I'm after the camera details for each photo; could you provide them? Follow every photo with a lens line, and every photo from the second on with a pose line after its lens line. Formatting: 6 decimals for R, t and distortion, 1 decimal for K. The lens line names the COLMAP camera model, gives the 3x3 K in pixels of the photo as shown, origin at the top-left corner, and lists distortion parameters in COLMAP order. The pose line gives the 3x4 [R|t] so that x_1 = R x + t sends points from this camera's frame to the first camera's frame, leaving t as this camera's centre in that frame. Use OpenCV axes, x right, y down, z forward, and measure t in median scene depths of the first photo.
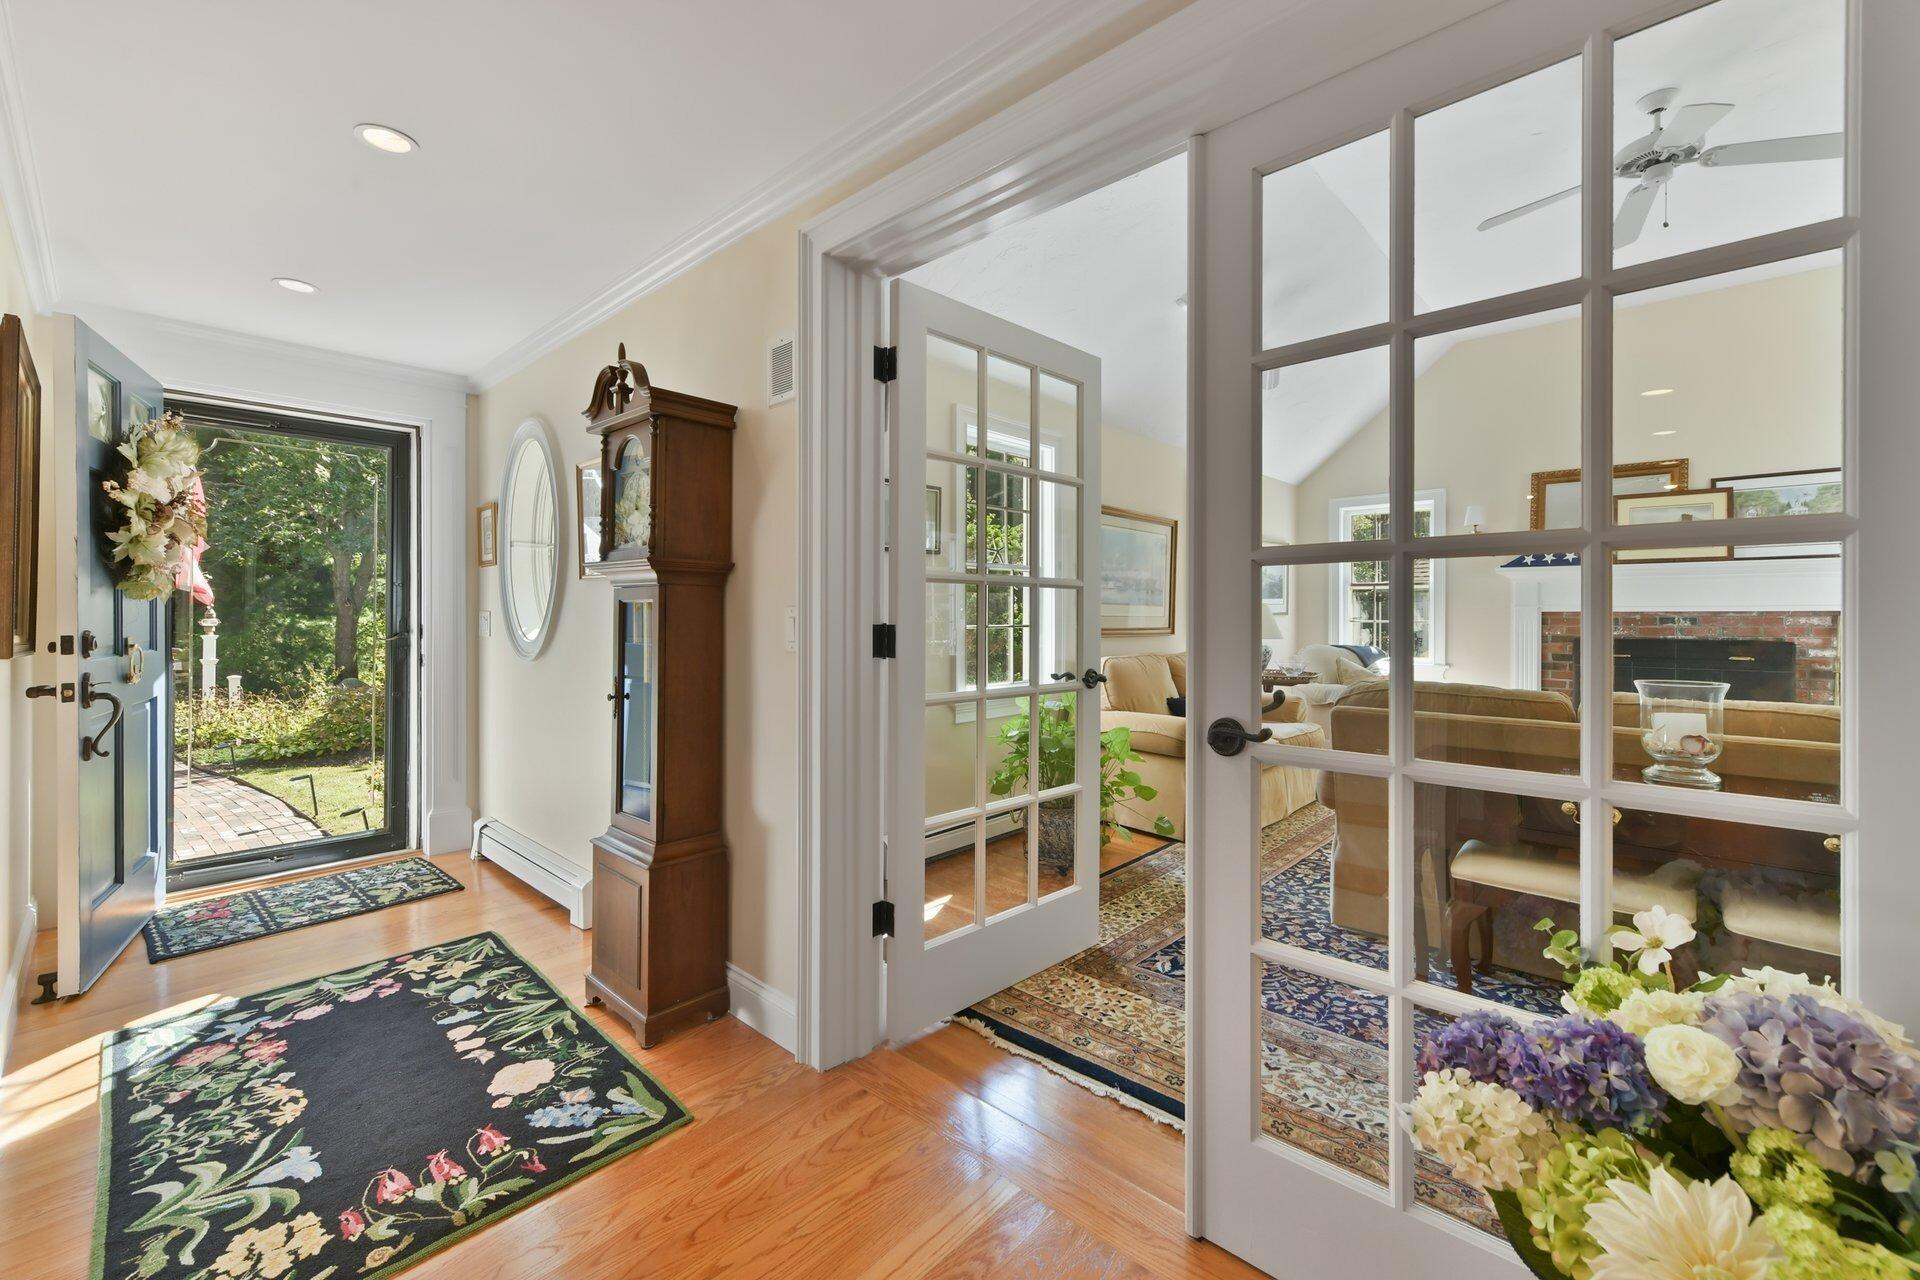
lens RADIAL K [[775.6, 0, 989.9], [0, 775.6, 616.3], [0, 0, 1]] dist [0.000766, 0.001129]
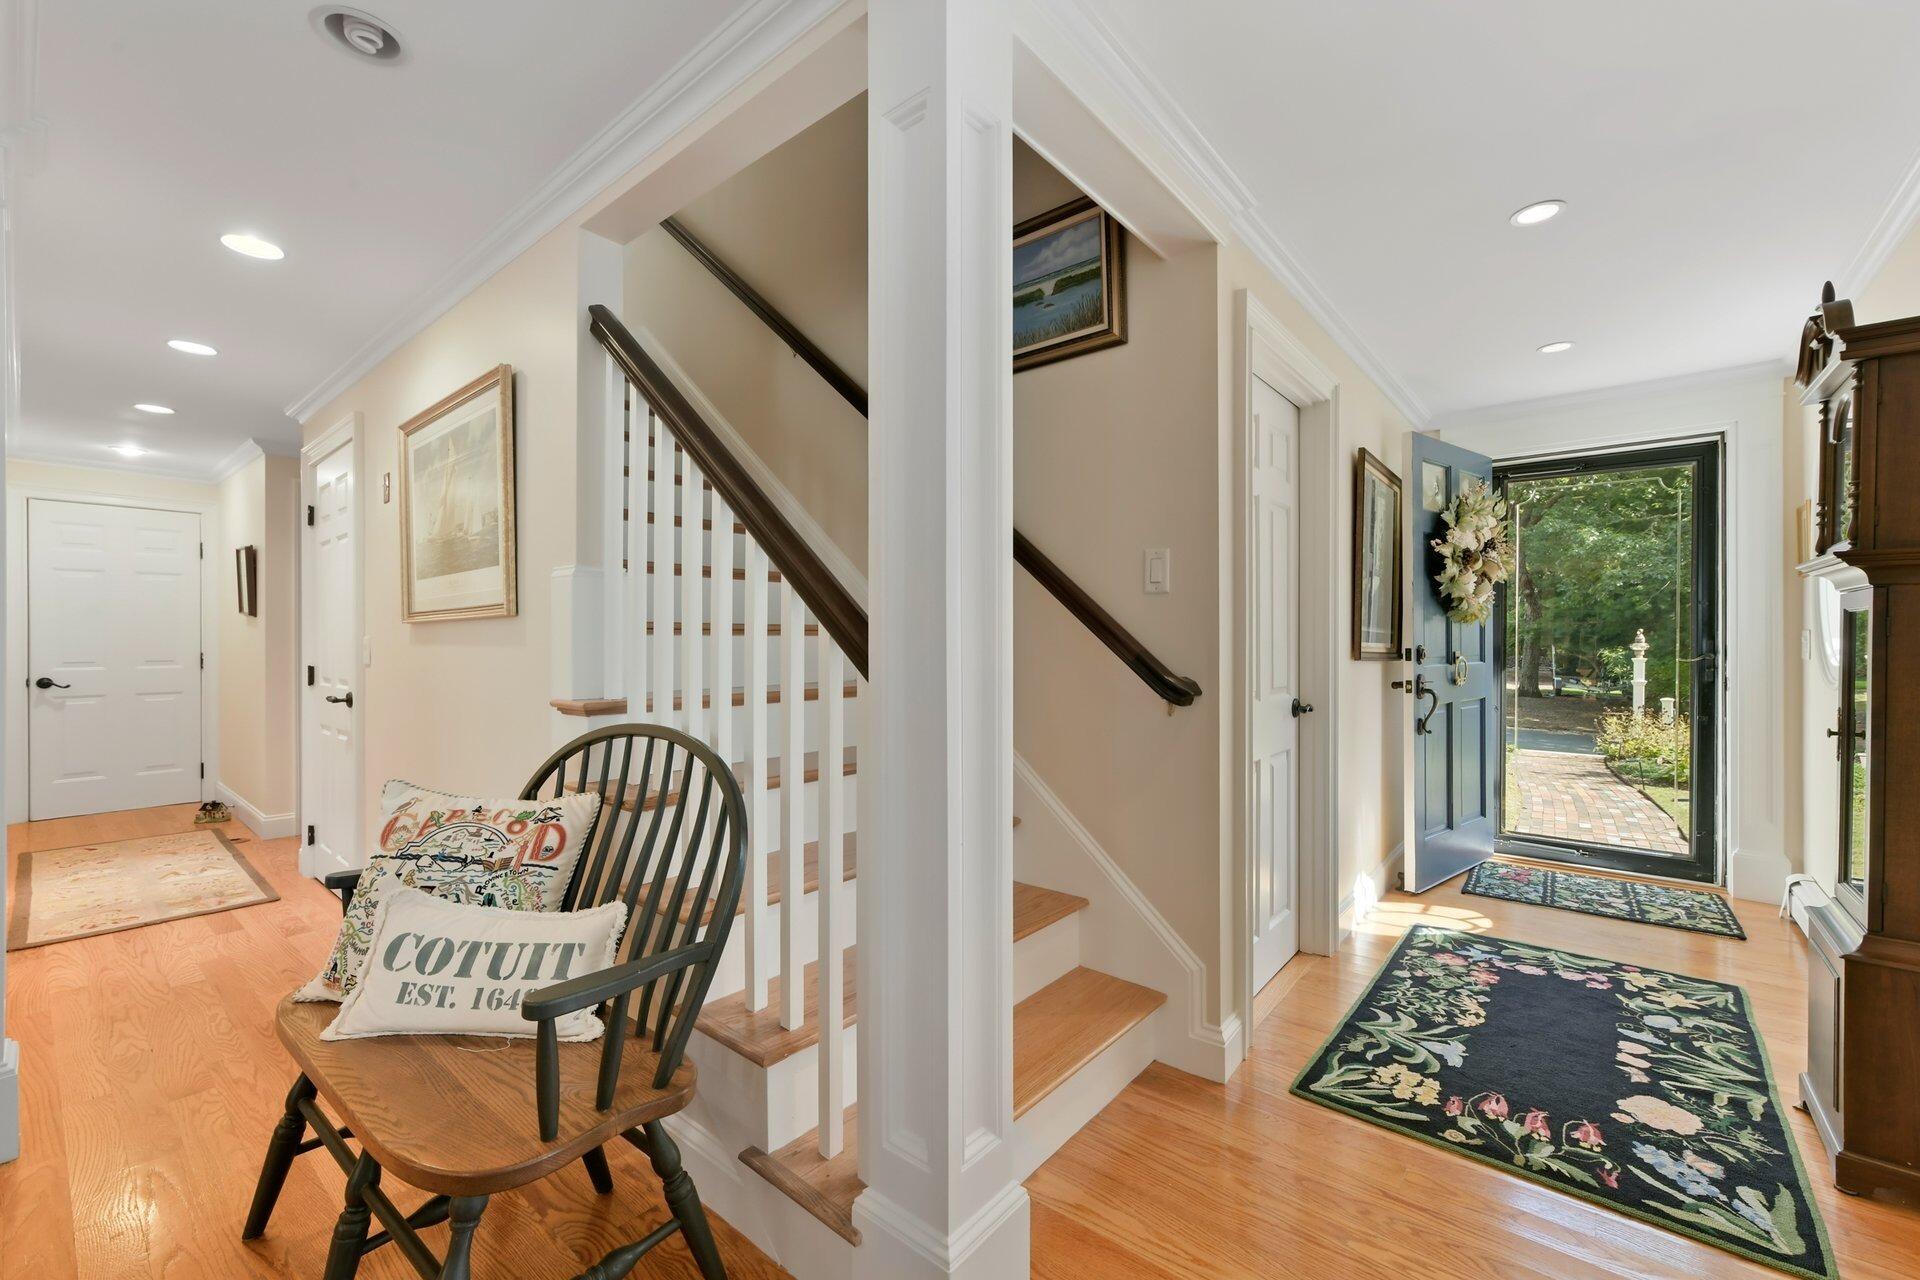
lens RADIAL K [[771.9, 0, 960.0], [0, 771.9, 640.0], [0, 0, 1]] dist [0.001141, 0.000075]
pose [[0.044221, -0.000420, -0.999022, 0.258625], [-0.002208, 0.999997, -0.000518, 0.012415], [0.999019, 0.002229, 0.044219, 0.084107]]
